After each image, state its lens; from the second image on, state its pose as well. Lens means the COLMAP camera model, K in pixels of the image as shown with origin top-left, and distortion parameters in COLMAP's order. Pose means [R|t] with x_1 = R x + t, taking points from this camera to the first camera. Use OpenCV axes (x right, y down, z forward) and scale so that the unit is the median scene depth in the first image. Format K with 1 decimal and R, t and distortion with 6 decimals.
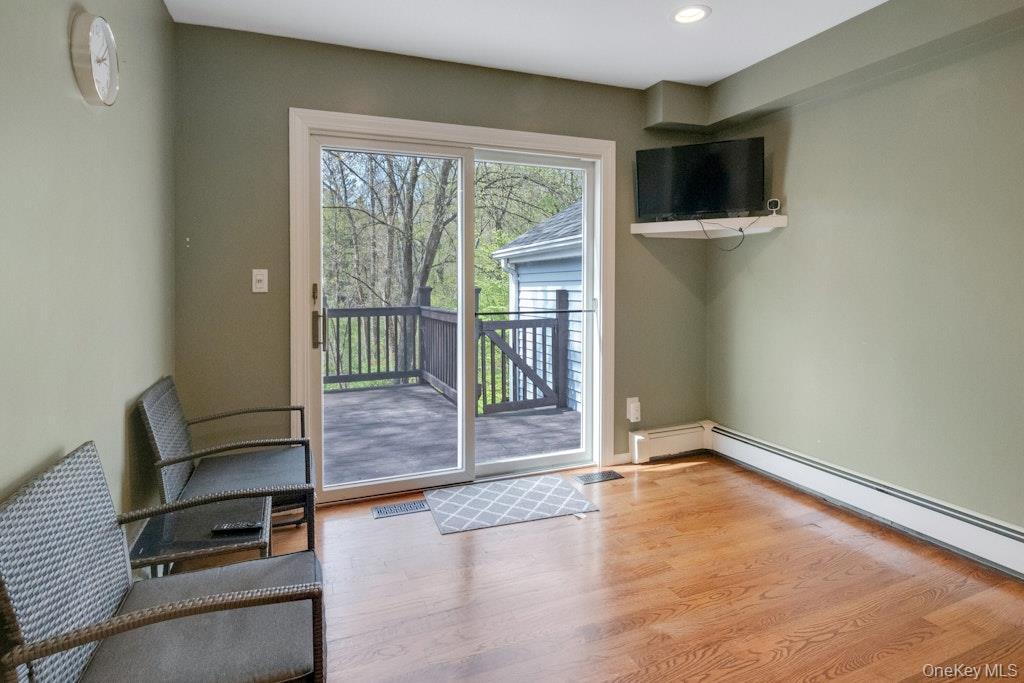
lens RADIAL K [[529.7, 0, 511.2], [0, 529.7, 289.4], [0, 0, 1]] dist [0.001575, 0.000349]
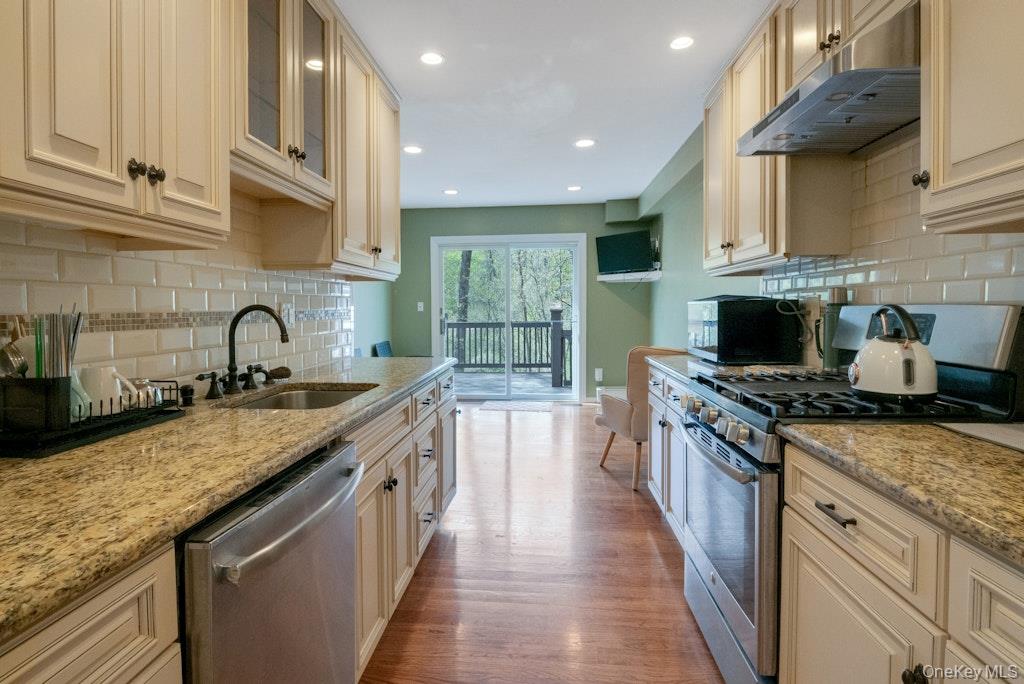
lens RADIAL K [[526.2, 0, 512.0], [0, 526.2, 342.0], [0, 0, 1]] dist [-0.004405, -0.001517]
pose [[0.897073, 0.028143, -0.440985, 0.820182], [-0.003885, 0.998433, 0.055816, 0.008212], [0.441865, -0.048358, 0.895777, -0.850909]]
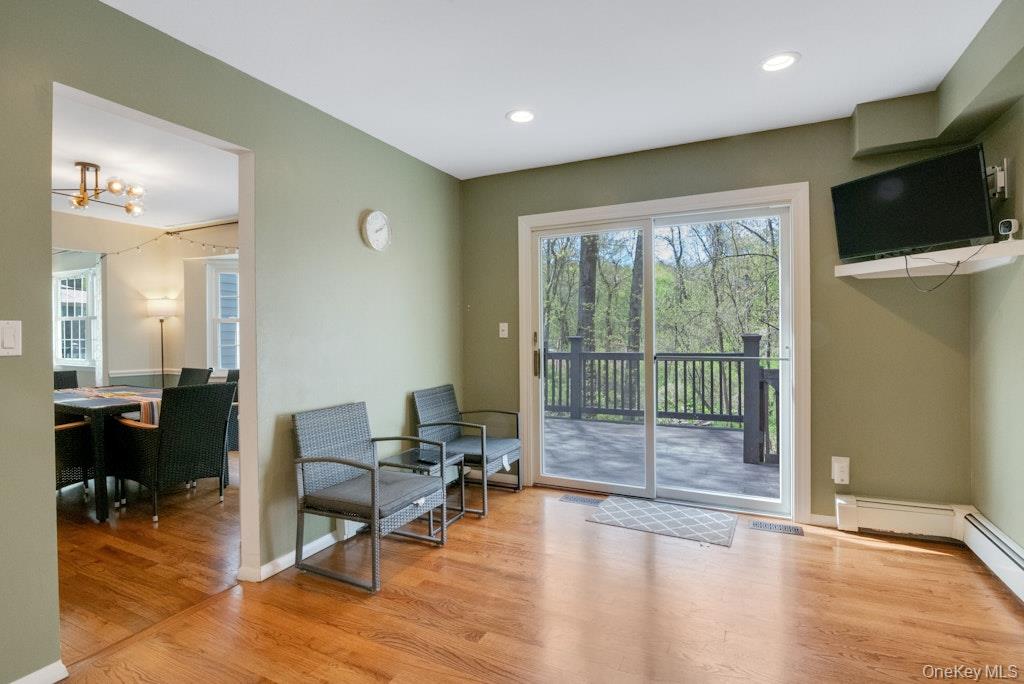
lens RADIAL K [[514.3, 0, 503.9], [0, 514.3, 334.3], [0, 0, 1]] dist [-0.027464, -0.000959]
pose [[0.664233, 0.001242, -0.747525, 0.525039], [-0.006460, 0.999971, -0.004079, 0.001342], [0.747498, 0.007538, 0.664221, -0.008513]]
